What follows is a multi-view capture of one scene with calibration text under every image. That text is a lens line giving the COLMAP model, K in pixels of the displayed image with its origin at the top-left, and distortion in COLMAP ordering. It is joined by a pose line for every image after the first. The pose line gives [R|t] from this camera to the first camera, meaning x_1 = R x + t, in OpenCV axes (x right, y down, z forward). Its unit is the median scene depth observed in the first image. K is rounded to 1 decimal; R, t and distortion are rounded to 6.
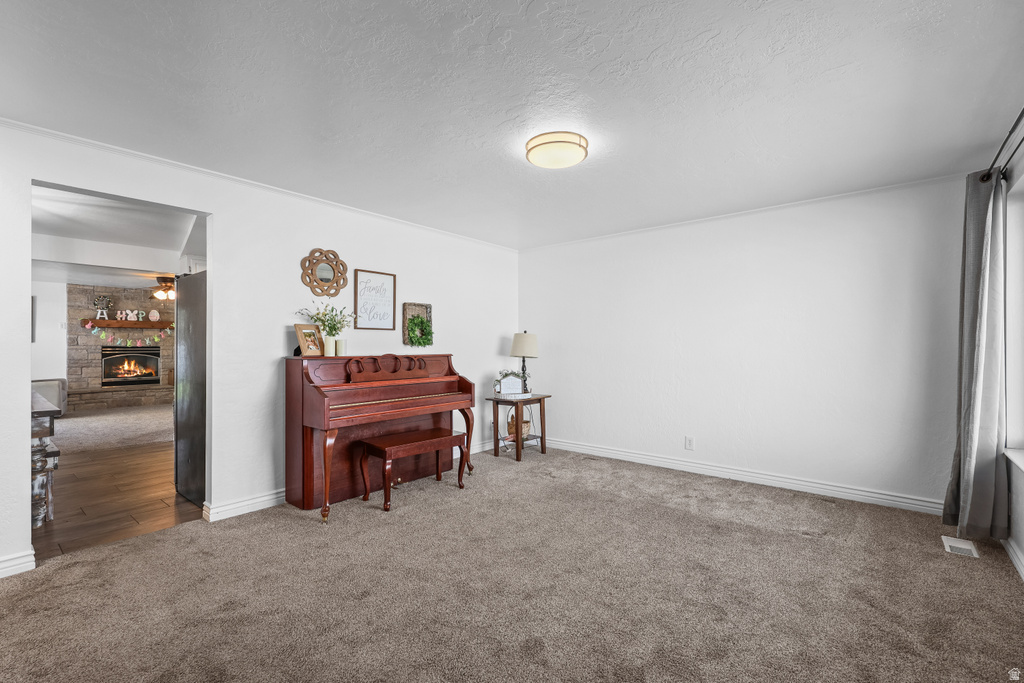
lens RADIAL K [[468.4, 0, 512.9], [0, 468.4, 346.2], [0, 0, 1]] dist [-0.000767, 0.000377]
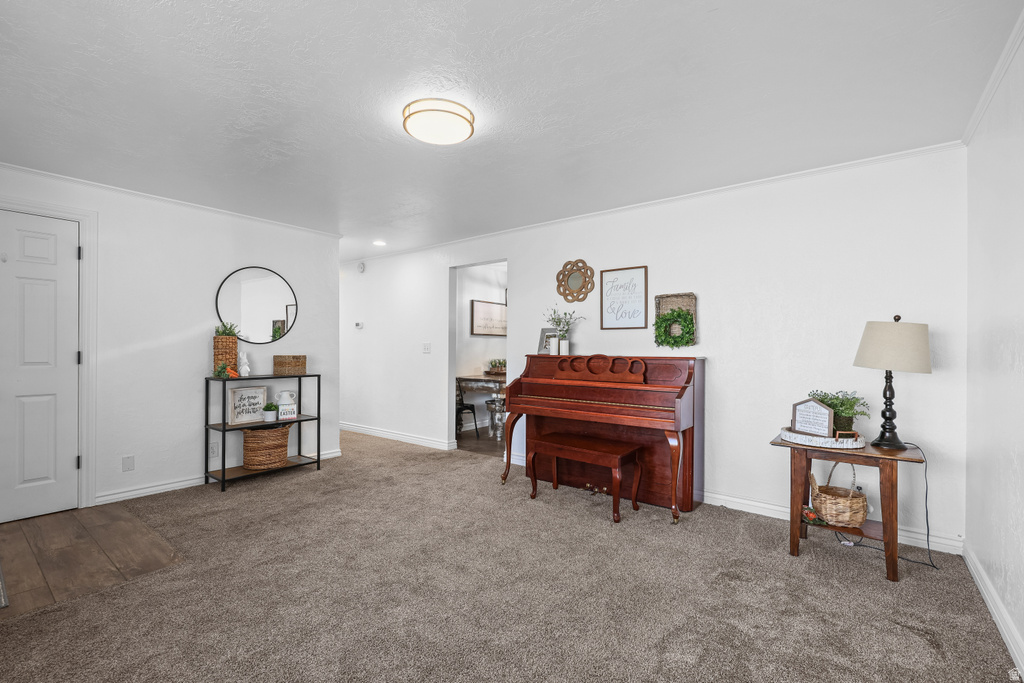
lens RADIAL K [[468.4, 0, 505.4], [0, 468.4, 342.9], [0, 0, 1]] dist [-0.000767, 0.000377]
pose [[-0.004538, -0.004368, -0.999980, 0.687116], [-0.005481, 0.999976, -0.004343, -0.001642], [0.999975, 0.005461, -0.004562, 0.791324]]
